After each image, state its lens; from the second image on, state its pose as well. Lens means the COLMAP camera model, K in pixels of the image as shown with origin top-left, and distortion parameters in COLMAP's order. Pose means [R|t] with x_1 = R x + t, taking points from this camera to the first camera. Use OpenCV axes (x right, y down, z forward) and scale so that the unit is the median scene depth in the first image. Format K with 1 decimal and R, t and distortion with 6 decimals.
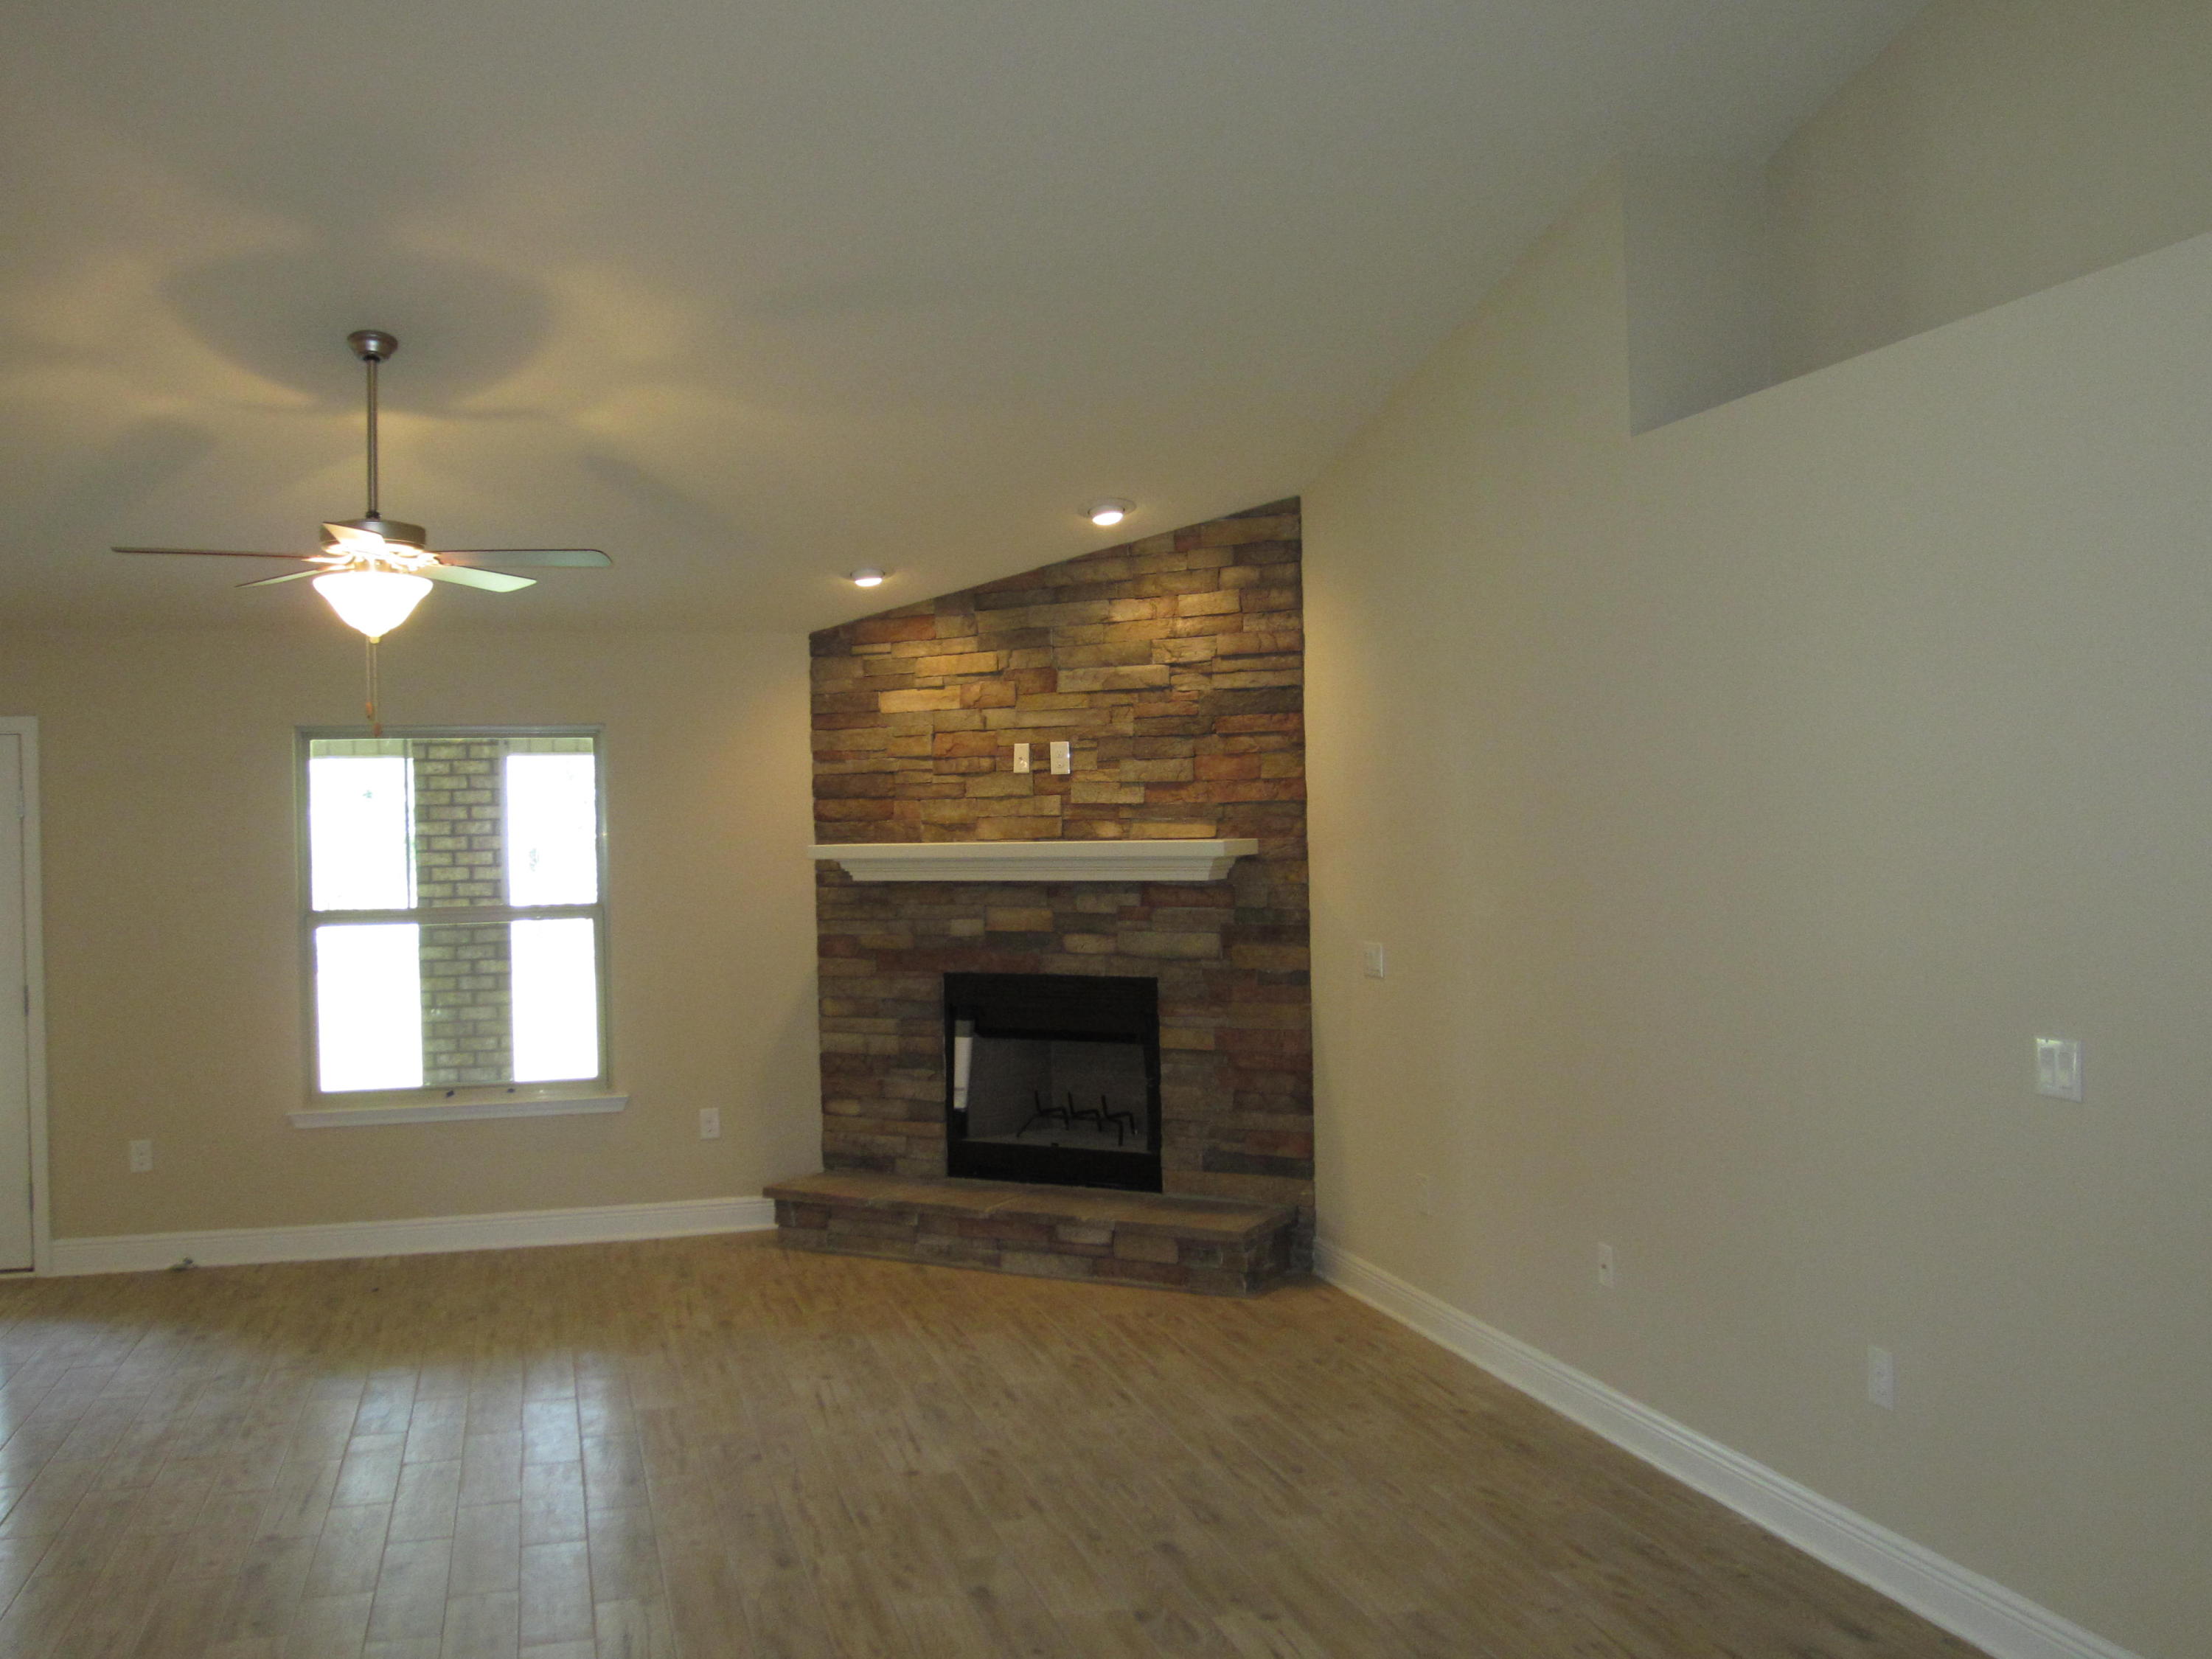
lens RADIAL K [[2008.4, 0, 1105.2], [0, 2008.4, 835.0], [0, 0, 1]] dist [-0.045631, 0.004209]
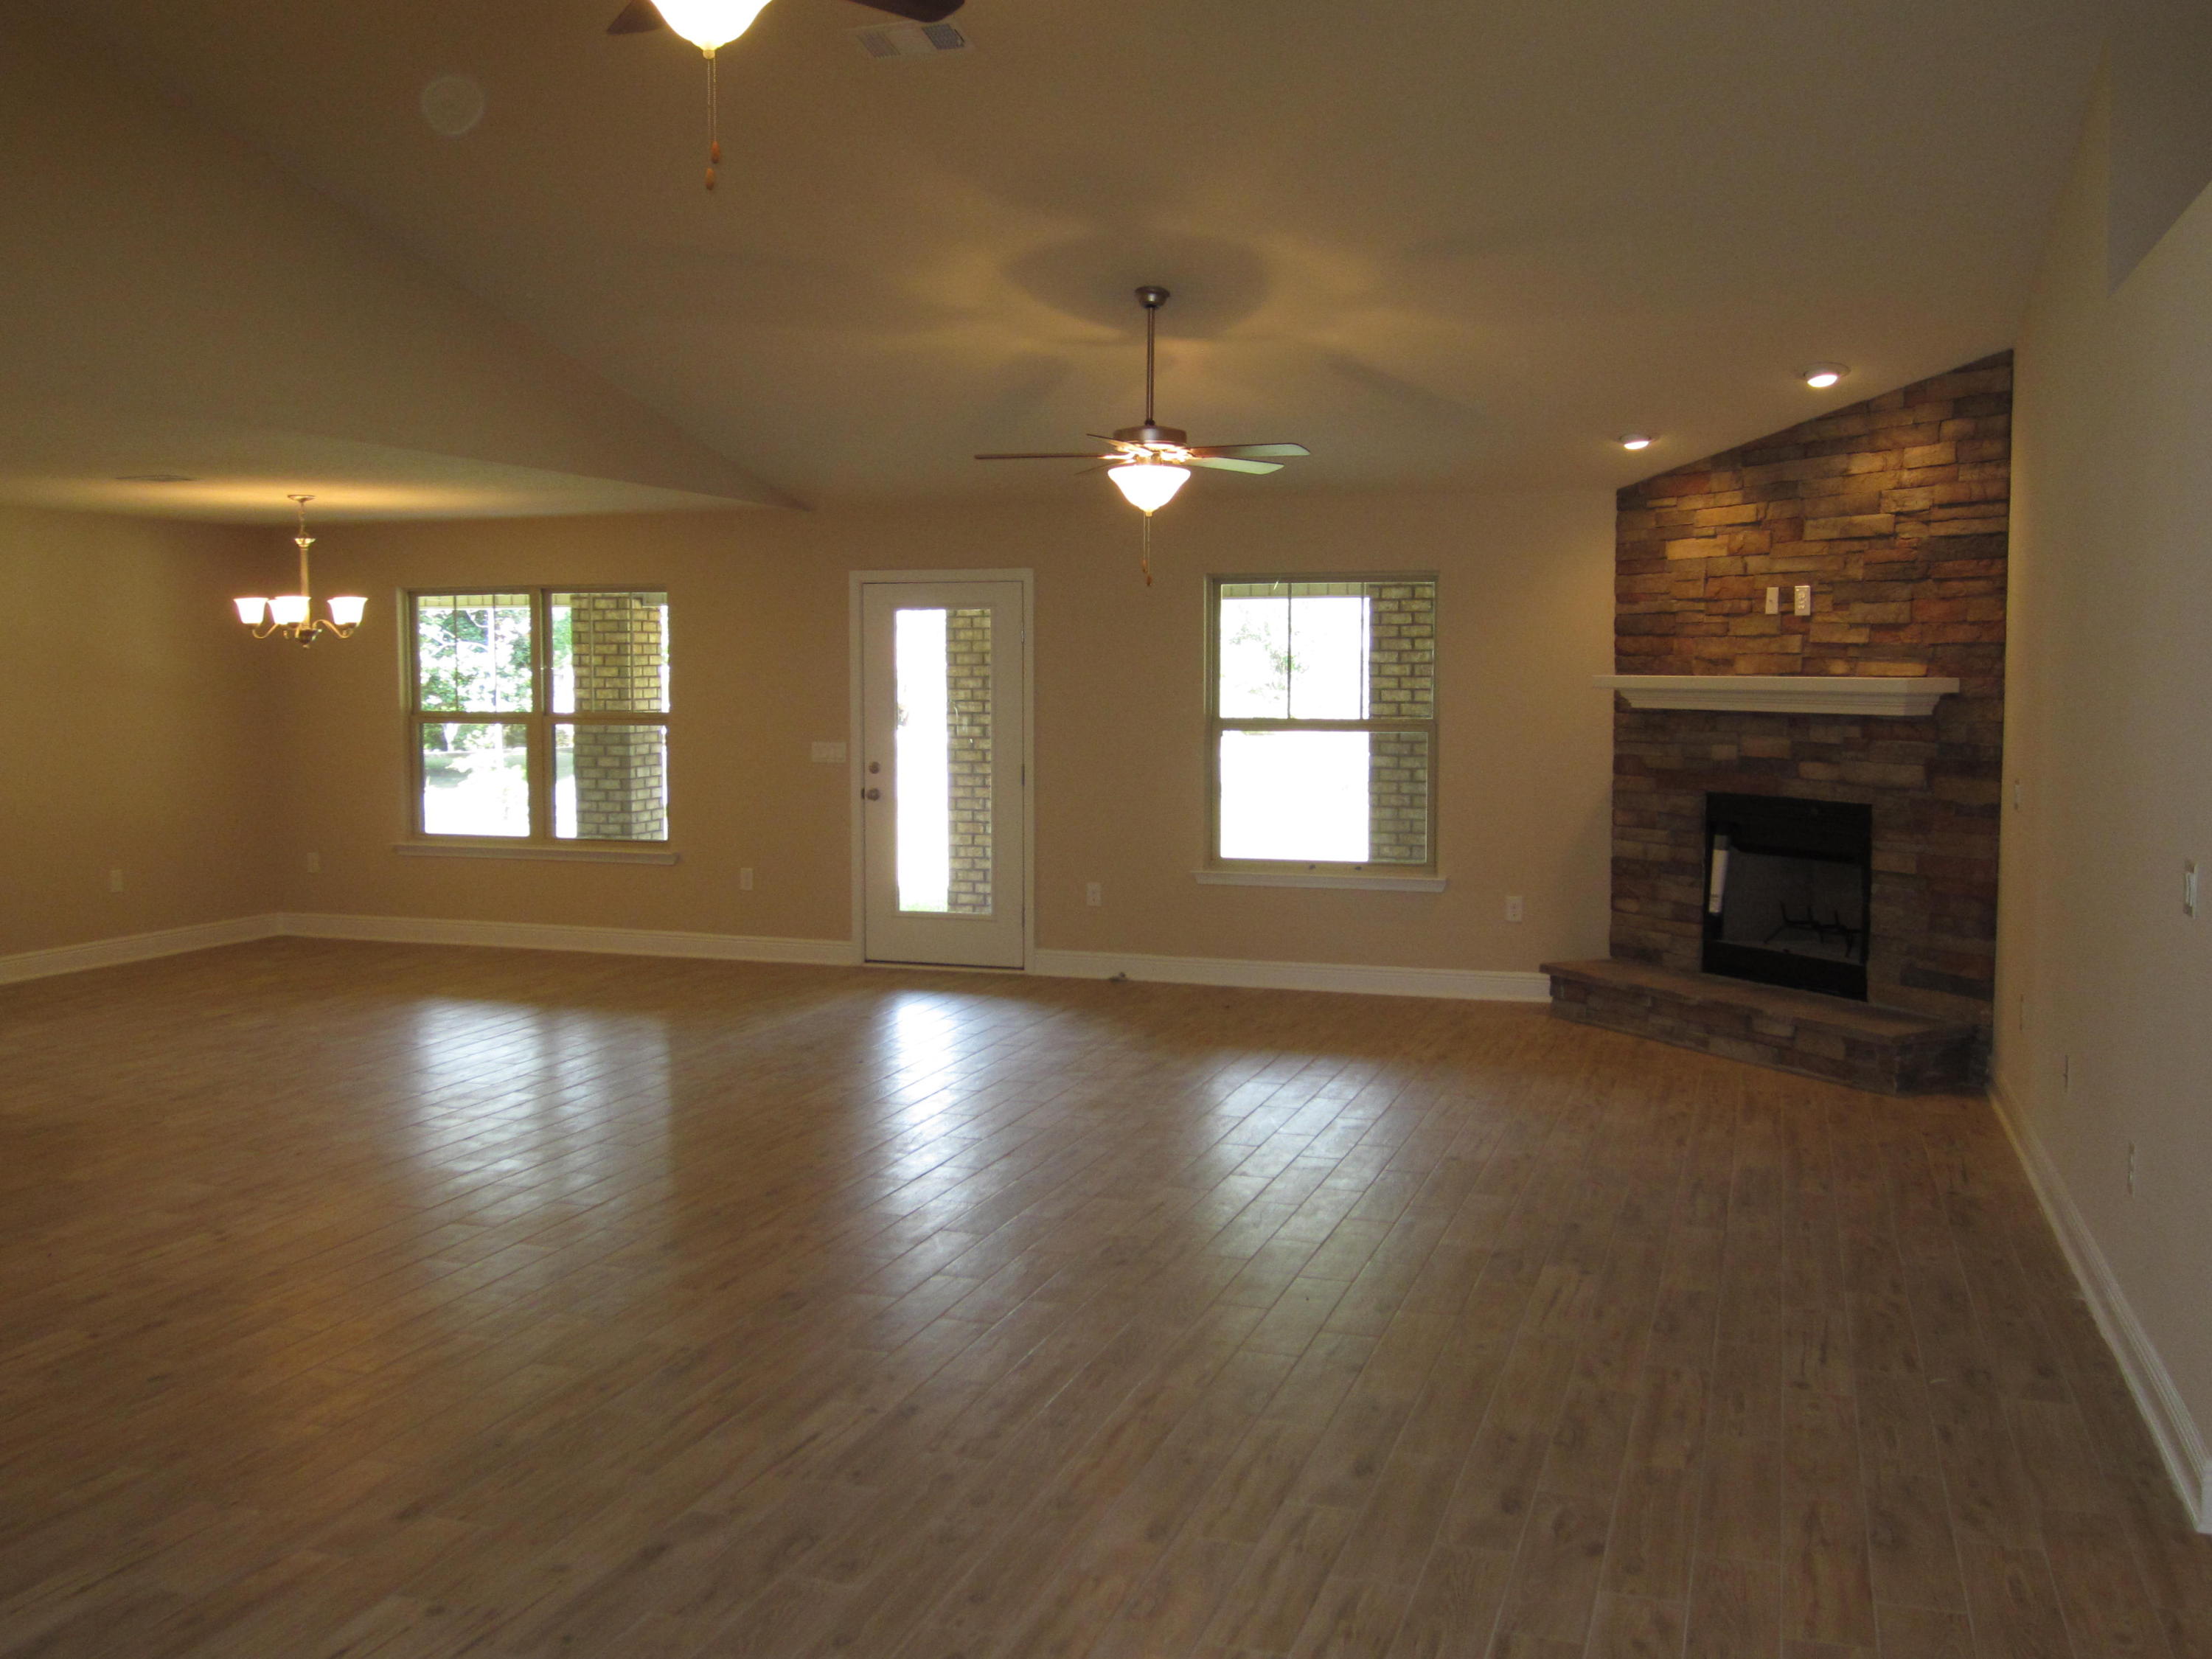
lens RADIAL K [[2008.4, 0, 1105.2], [0, 2008.4, 835.0], [0, 0, 1]] dist [-0.045631, 0.004209]
pose [[0.825401, 0.066087, -0.560665, 0.284680], [-0.020144, 0.995940, 0.087739, 0.001111], [0.564187, -0.061126, 0.823381, -0.120733]]
